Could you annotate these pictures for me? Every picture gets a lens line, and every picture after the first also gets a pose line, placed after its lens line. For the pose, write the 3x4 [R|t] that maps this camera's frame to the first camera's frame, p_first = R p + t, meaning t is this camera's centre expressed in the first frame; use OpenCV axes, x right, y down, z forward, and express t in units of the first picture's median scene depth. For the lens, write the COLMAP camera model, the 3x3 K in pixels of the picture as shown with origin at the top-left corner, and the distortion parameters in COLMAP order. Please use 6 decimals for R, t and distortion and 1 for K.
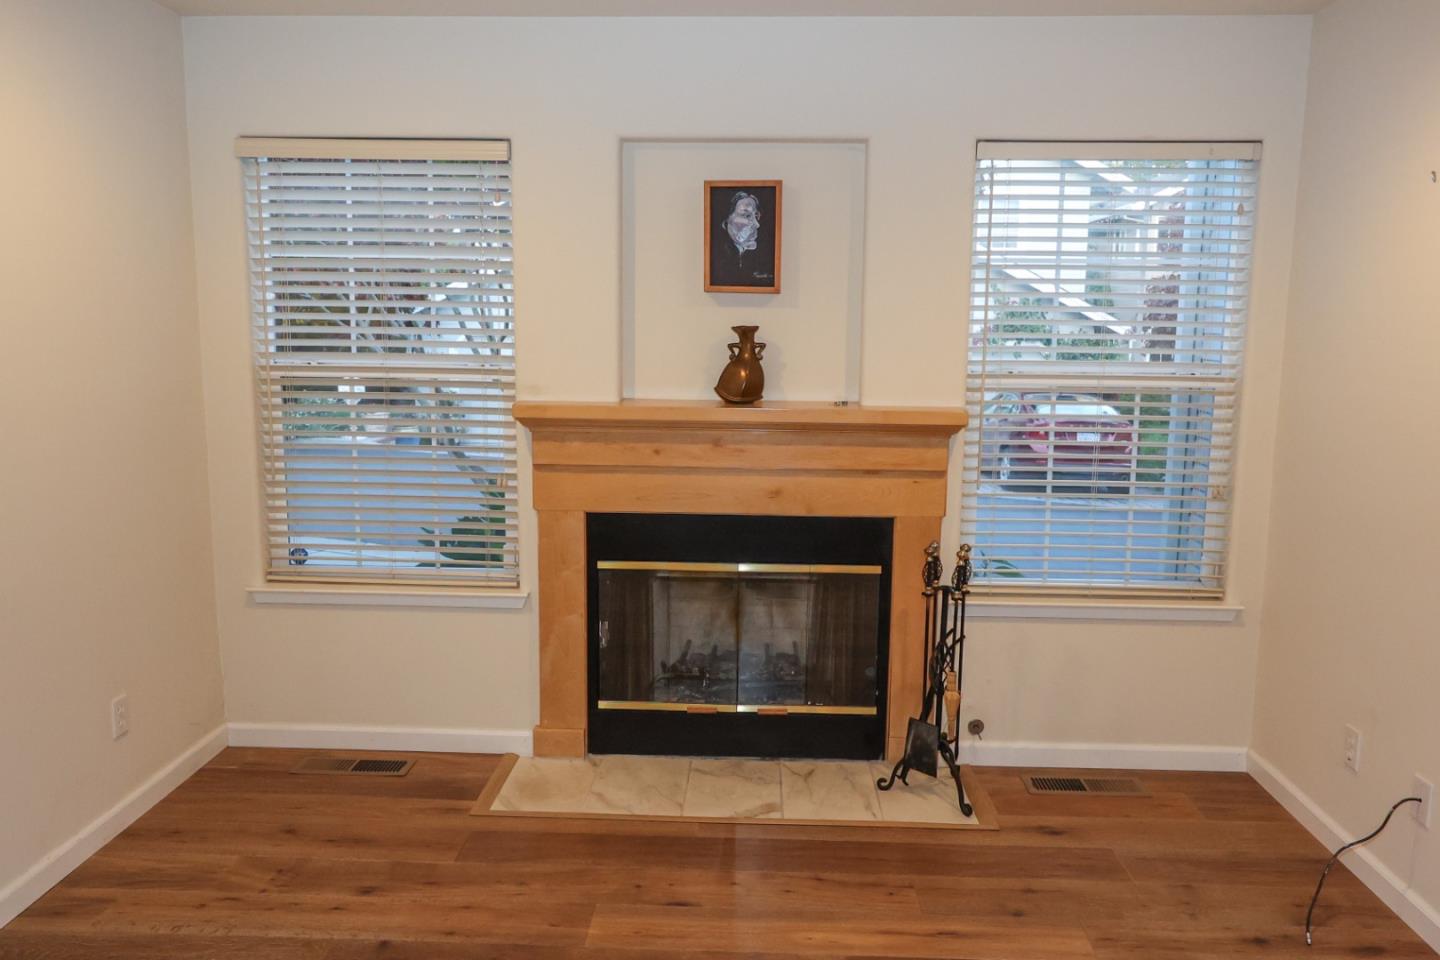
lens RADIAL K [[1101.9, 0, 721.0], [0, 1101.9, 474.7], [0, 0, 1]] dist [-0.004199, 0.010878]
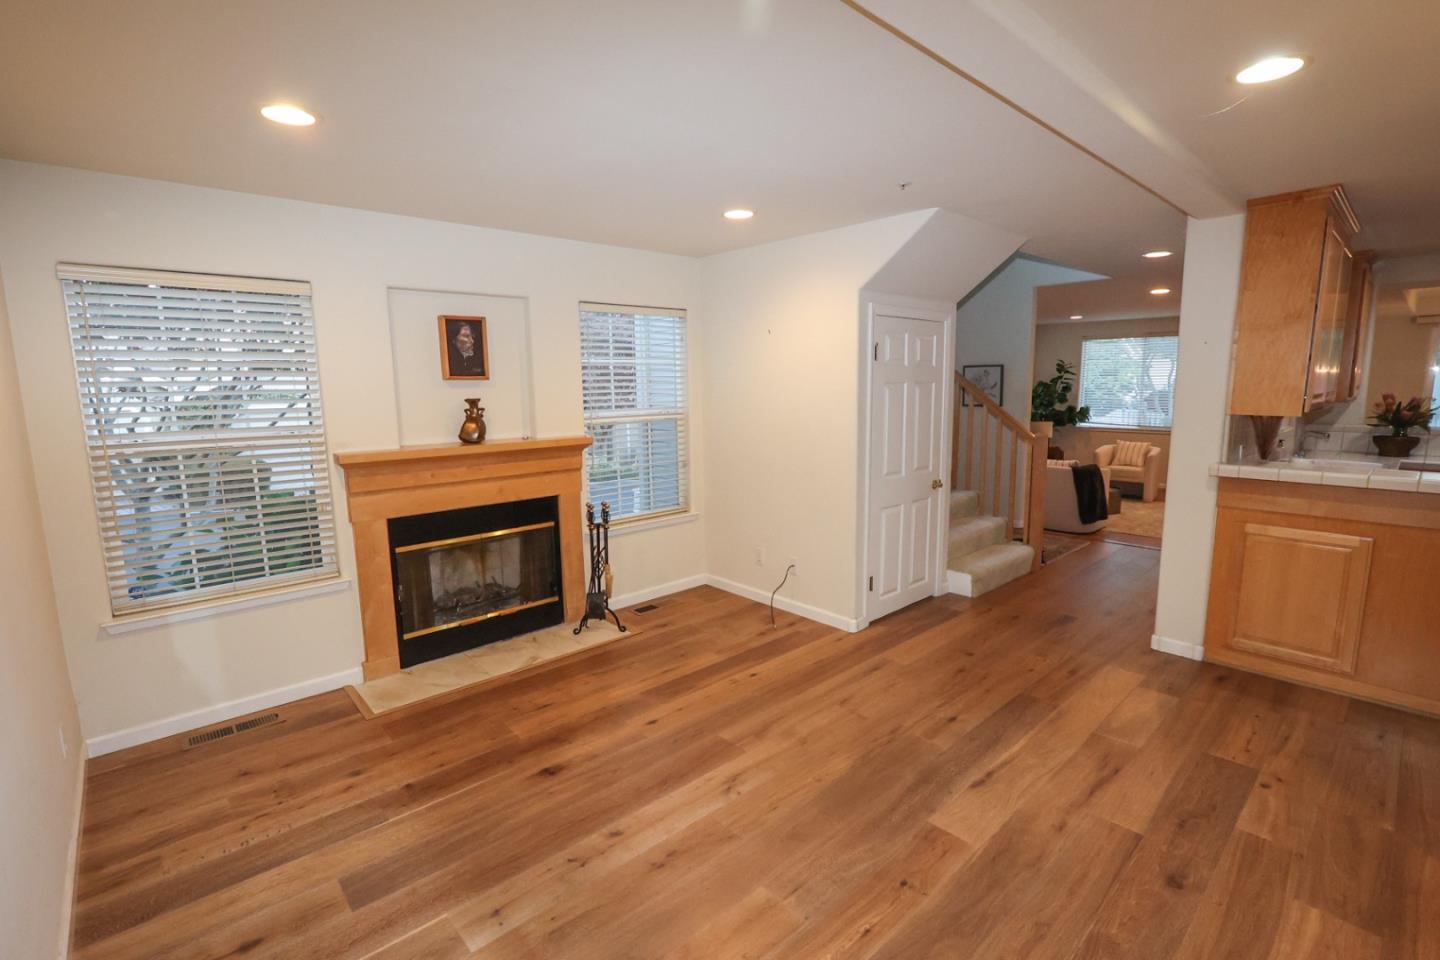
lens RADIAL K [[658.3, 0, 720.6], [0, 658.3, 481.9], [0, 0, 1]] dist [-0.005170, -0.000861]
pose [[0.714033, -0.126316, 0.688623, -0.431645], [0.130134, 0.990394, 0.046734, -0.000689], [-0.687911, 0.056244, 0.723612, -0.026798]]
